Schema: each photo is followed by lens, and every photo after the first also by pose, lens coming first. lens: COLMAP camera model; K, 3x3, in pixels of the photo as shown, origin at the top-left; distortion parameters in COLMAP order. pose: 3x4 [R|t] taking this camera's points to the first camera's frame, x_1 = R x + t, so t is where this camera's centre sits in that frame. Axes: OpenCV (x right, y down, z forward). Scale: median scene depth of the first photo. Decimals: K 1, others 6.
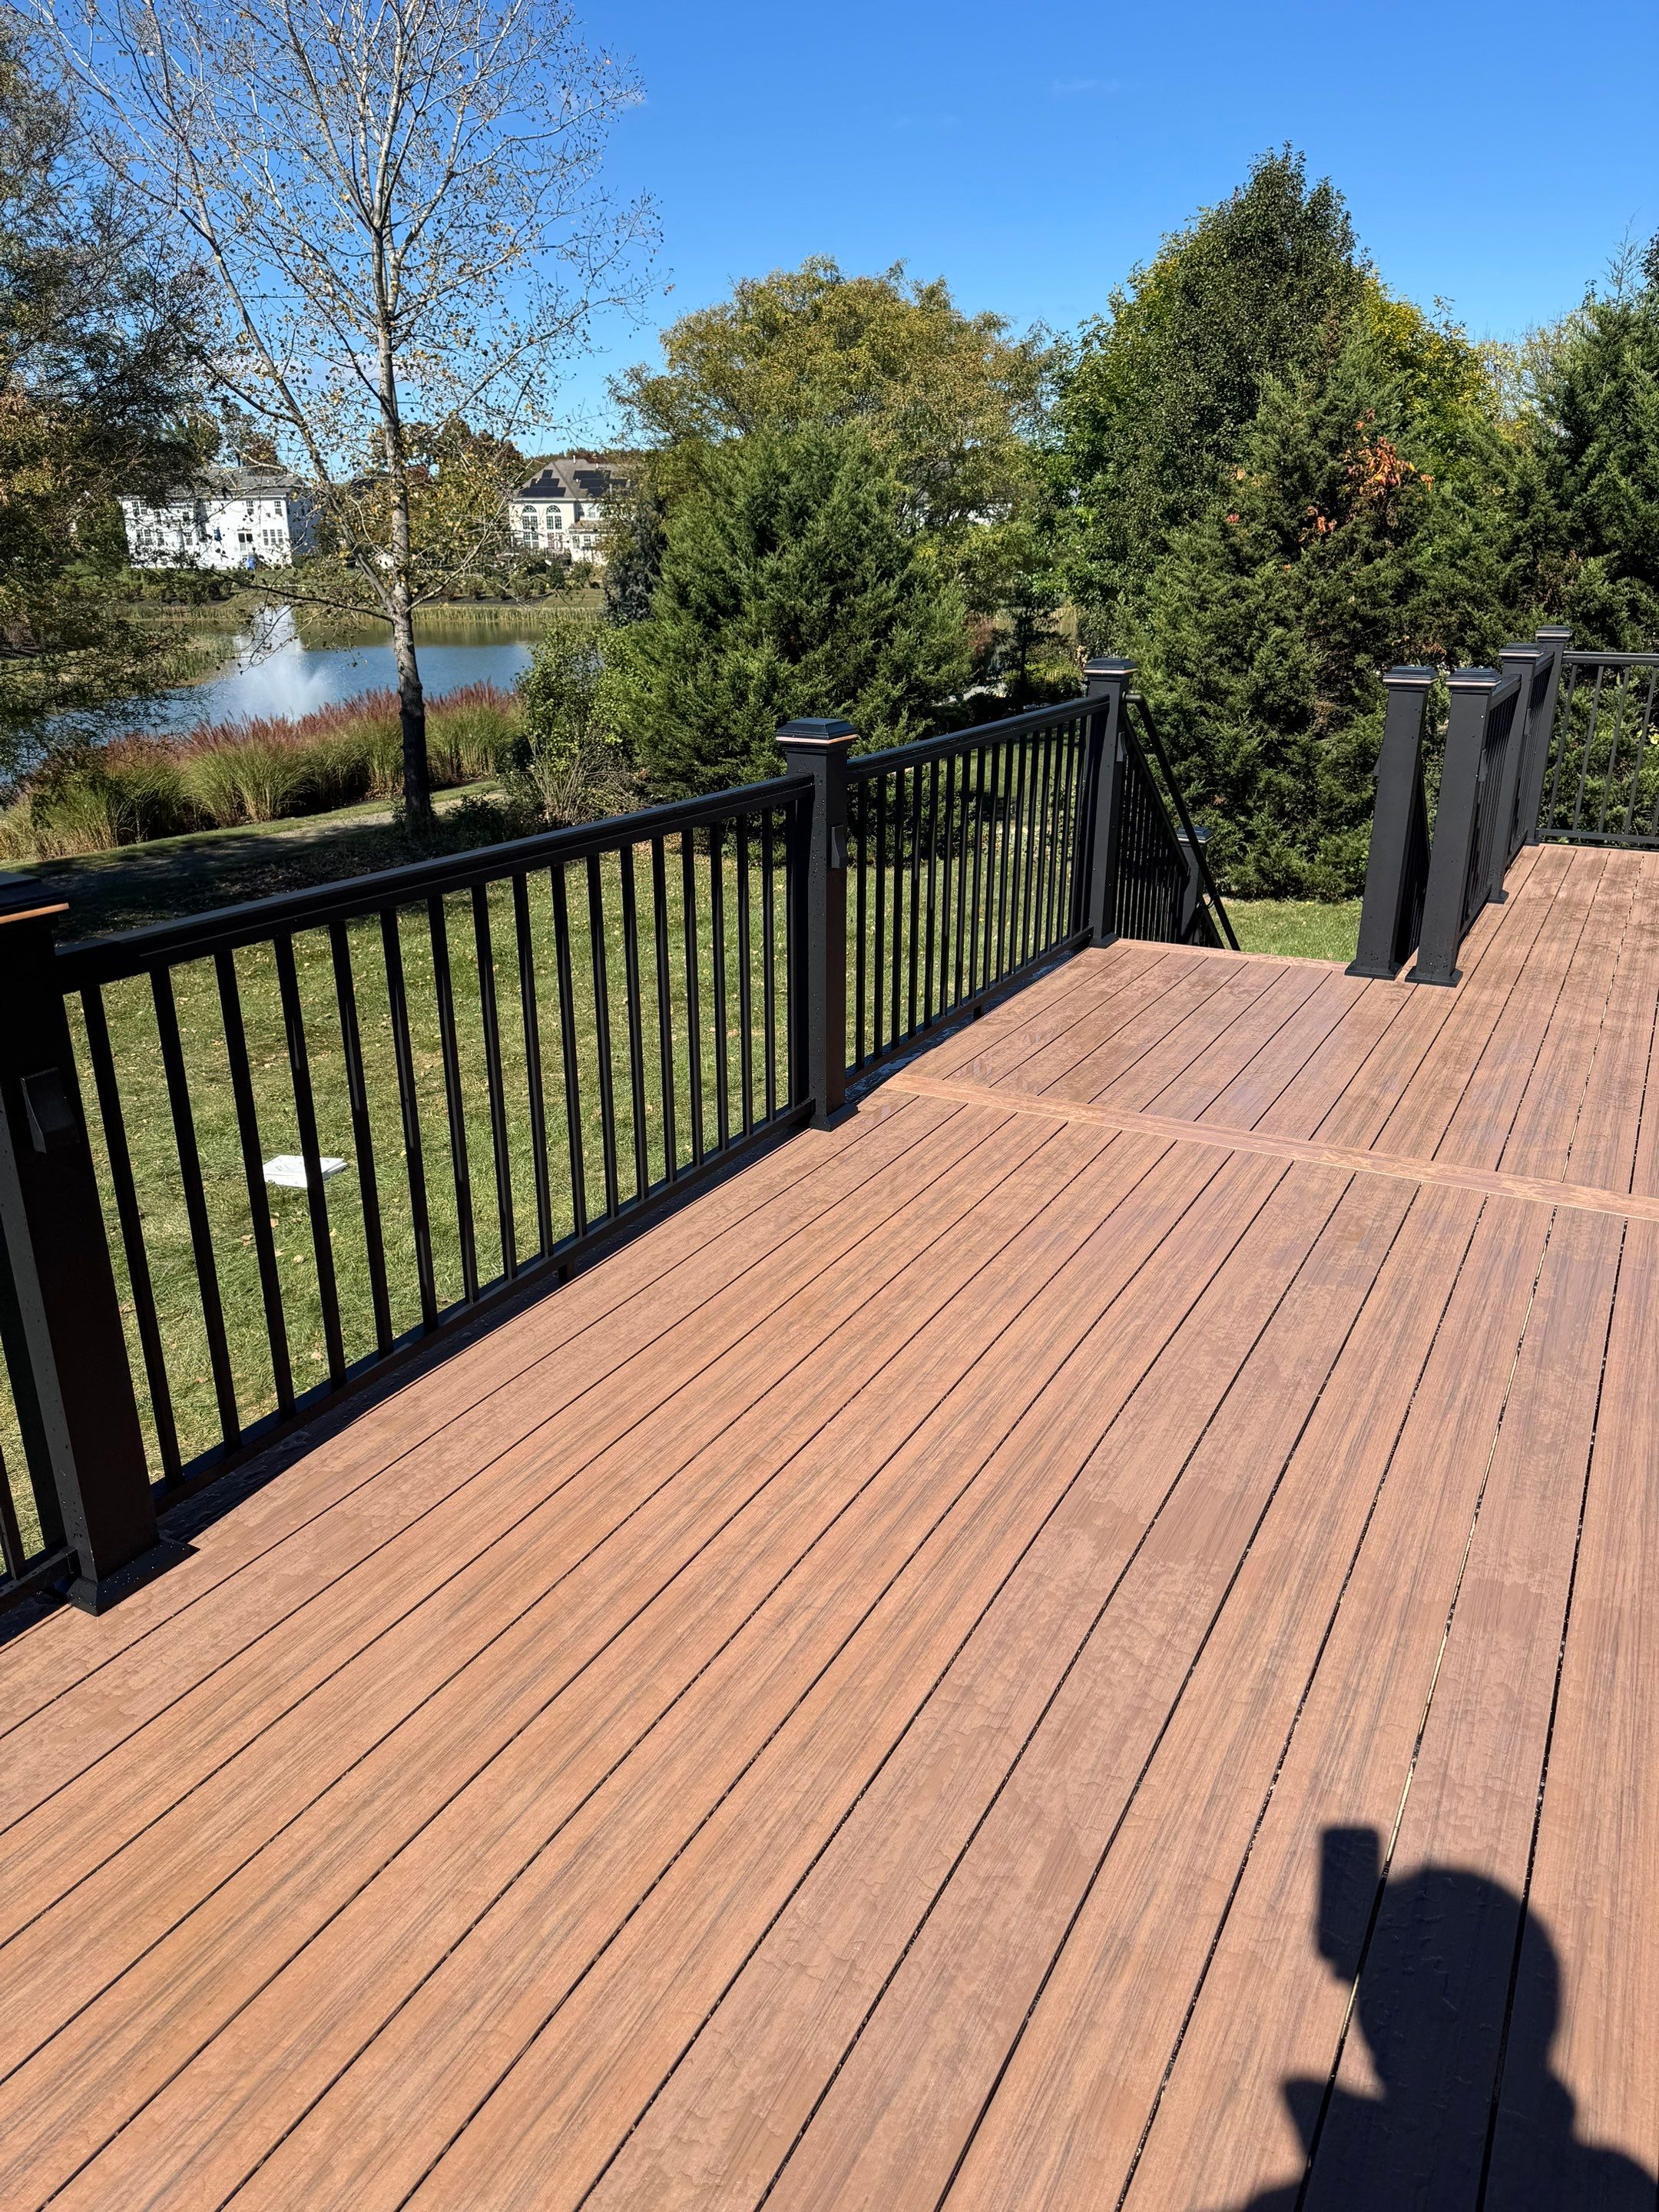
lens RADIAL K [[1555.6, 0, 829.4], [0, 1555.6, 1115.7], [0, 0, 1]] dist [0.028409, -0.027084]
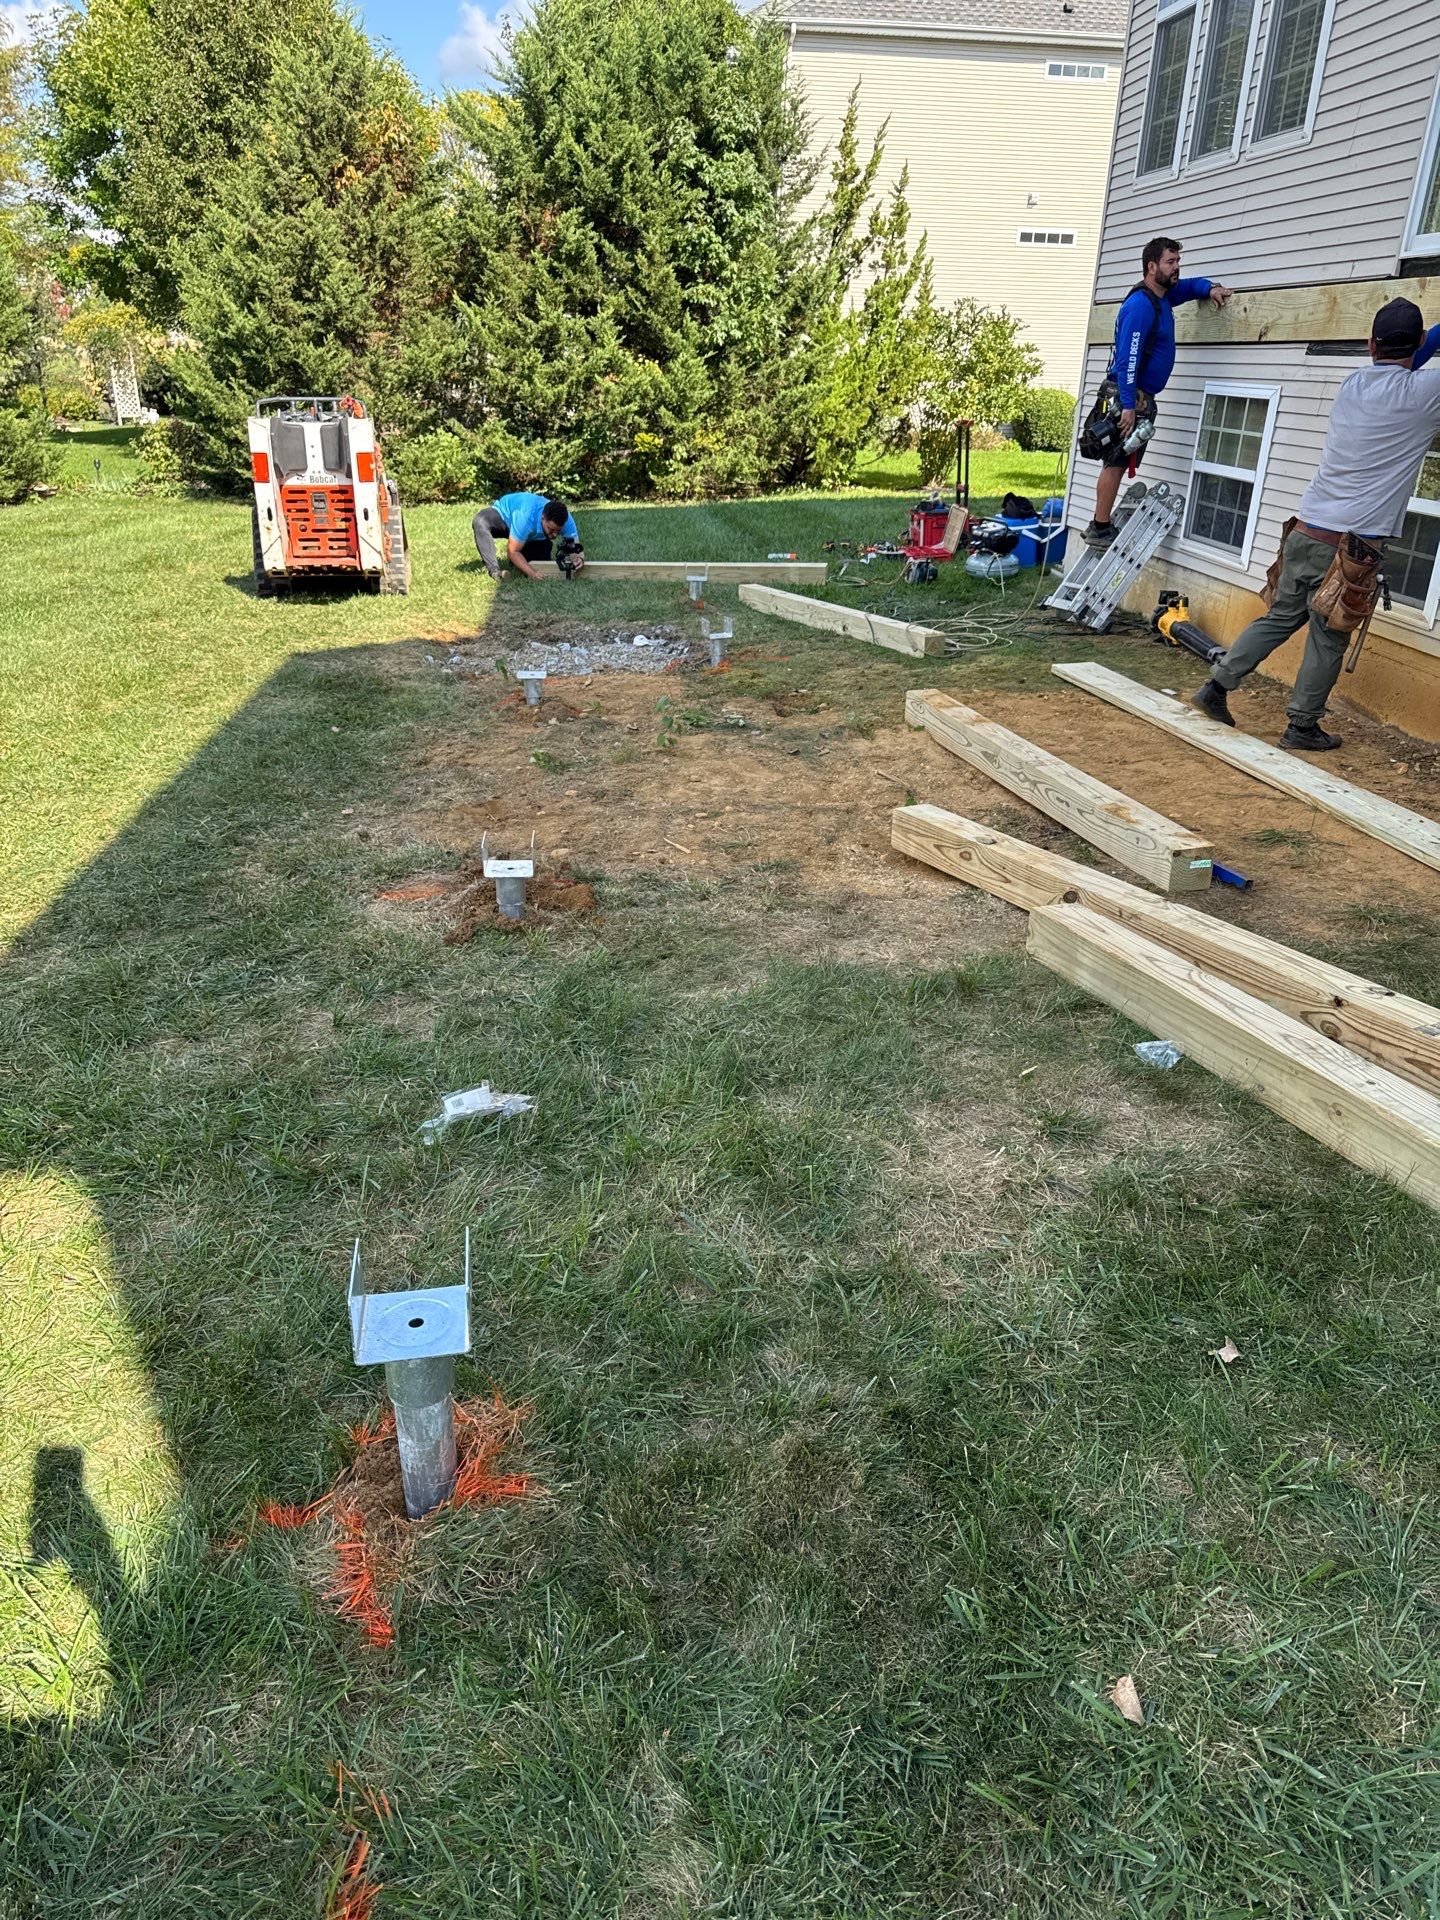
lens RADIAL K [[1350.2, 0, 713.7], [0, 1350.2, 950.5], [0, 0, 1]] dist [0.028409, -0.027084]
pose [[0.833432, -0.200123, 0.515113, -0.096328], [0.163521, 0.979691, 0.116043, 0.114640], [-0.527875, -0.012483, 0.849231, -0.021529]]
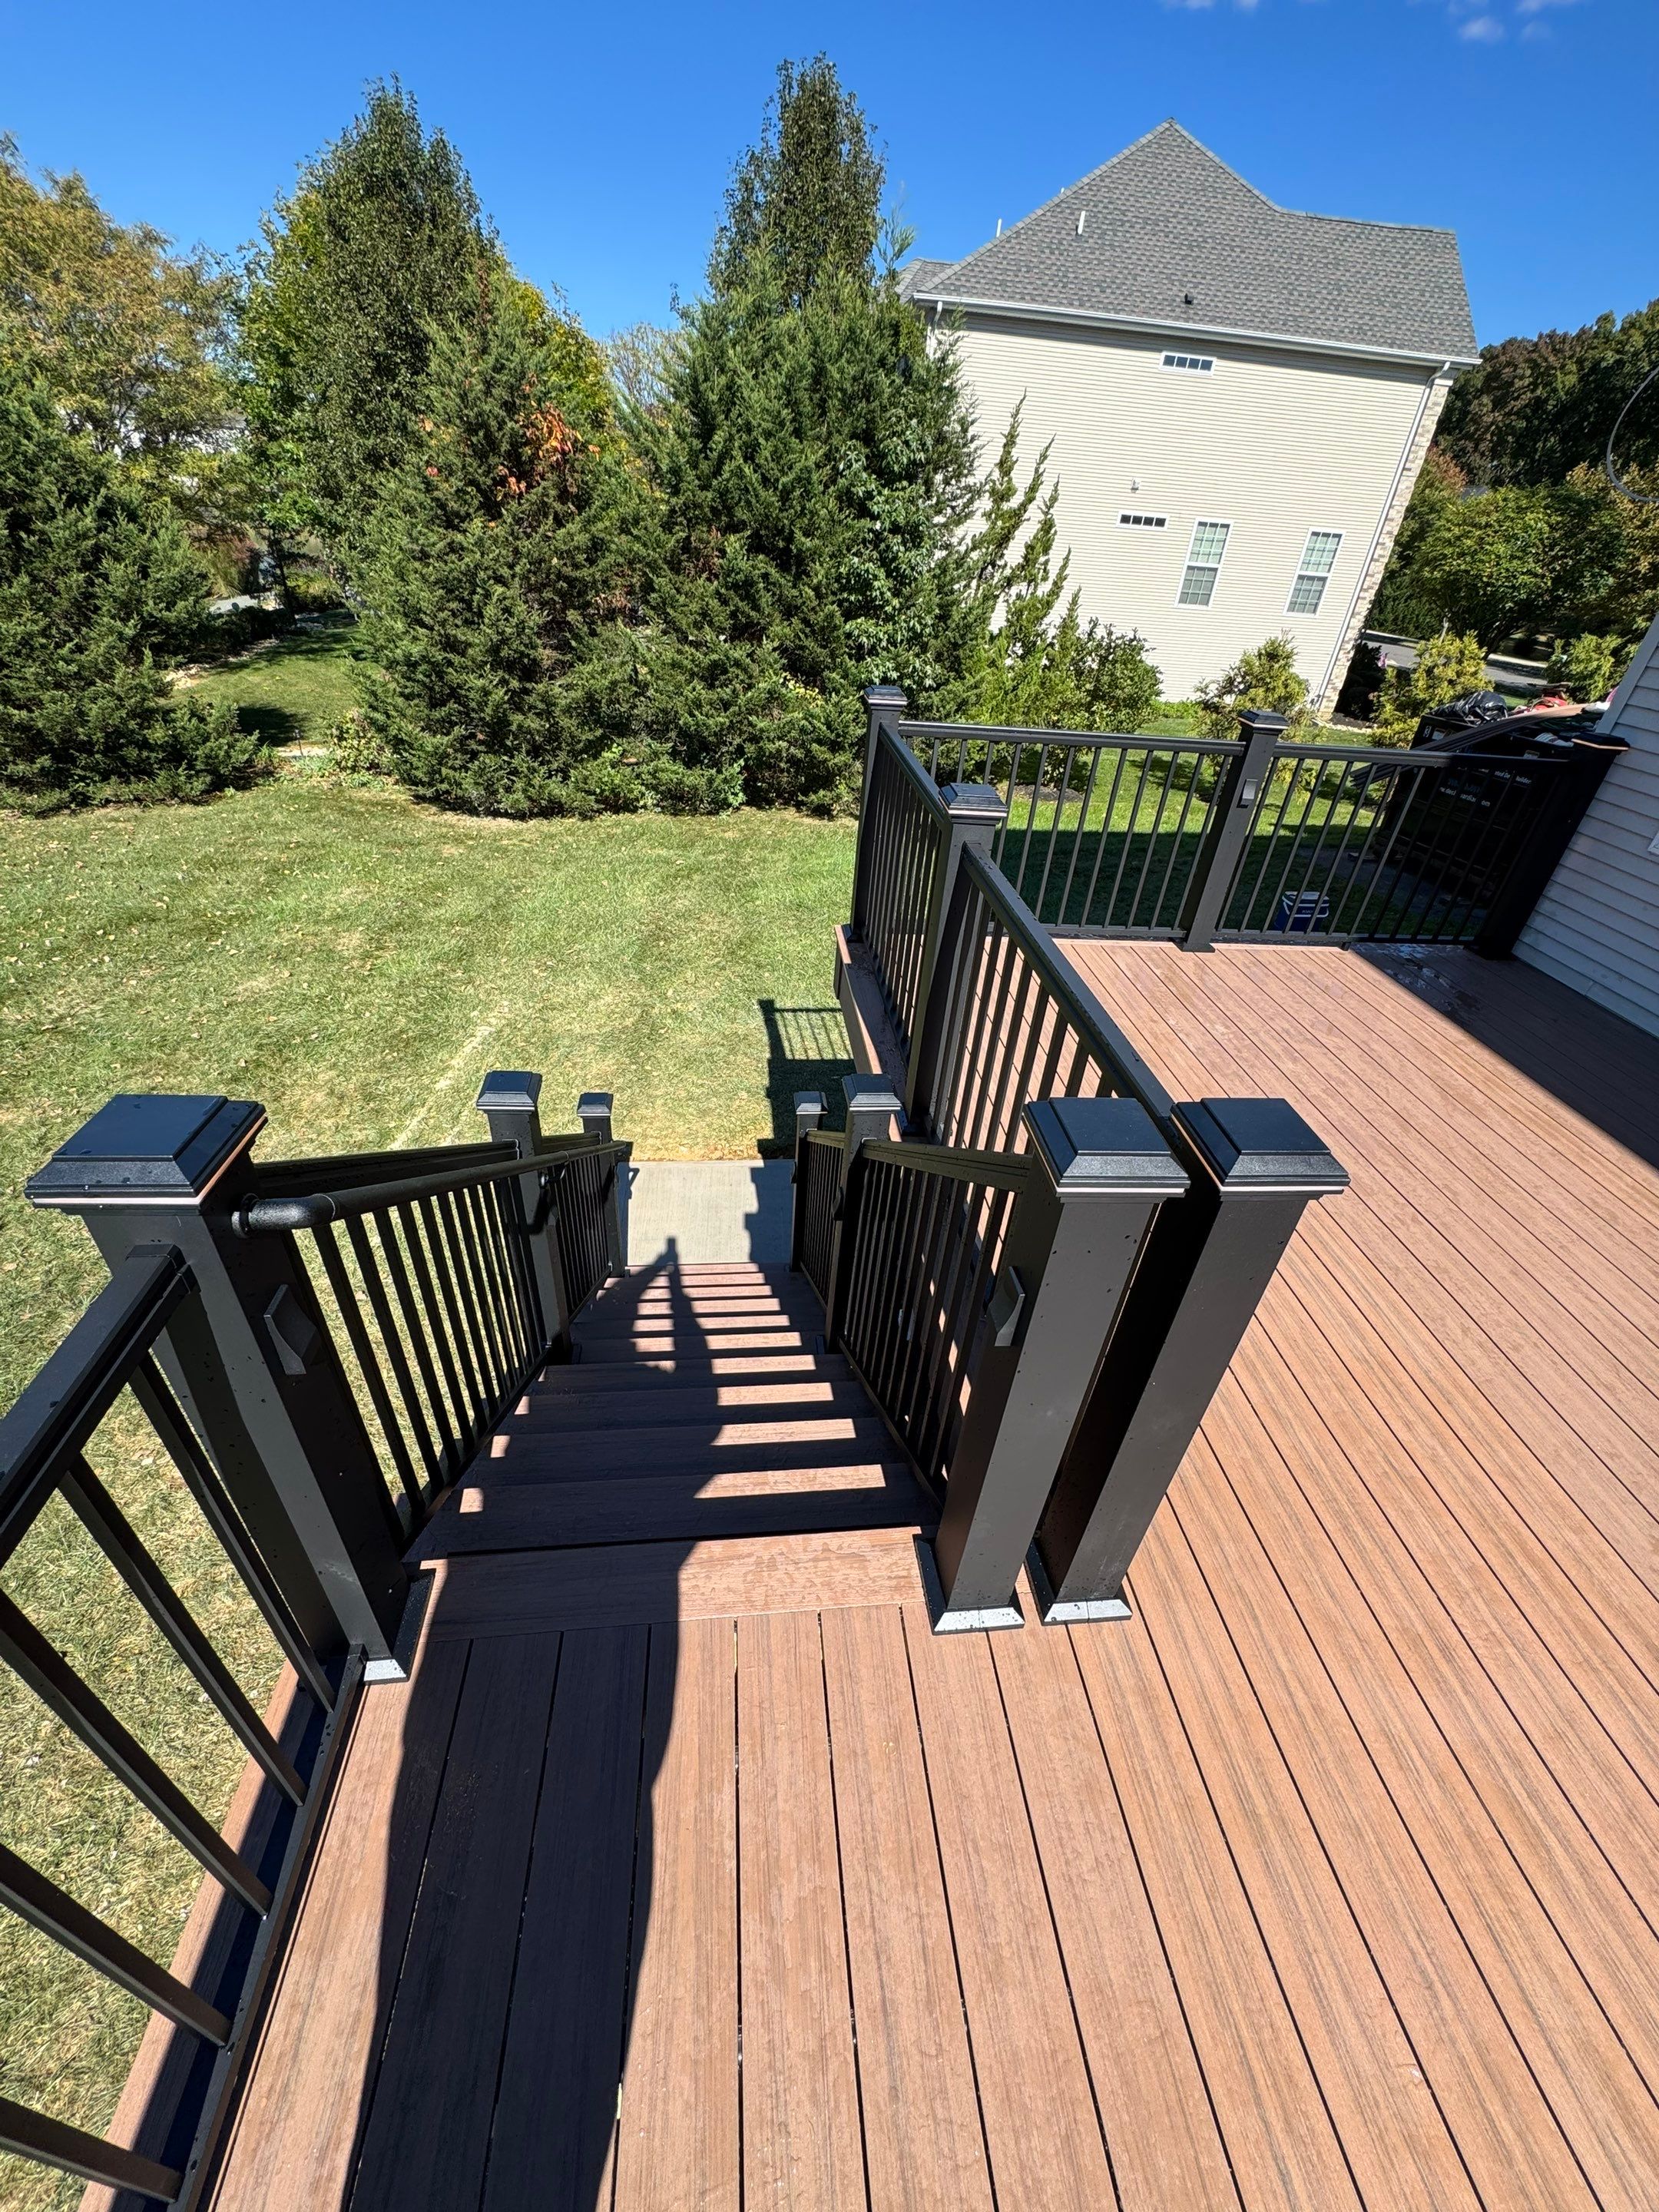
lens RADIAL K [[876.4, 0, 831.9], [0, 876.4, 1098.0], [0, 0, 1]] dist [0.004526, -0.001878]
pose [[0.826476, -0.261060, 0.498784, 0.062871], [0.125738, 0.949200, 0.288459, -0.099230], [-0.548751, -0.175688, 0.817316, 0.244729]]
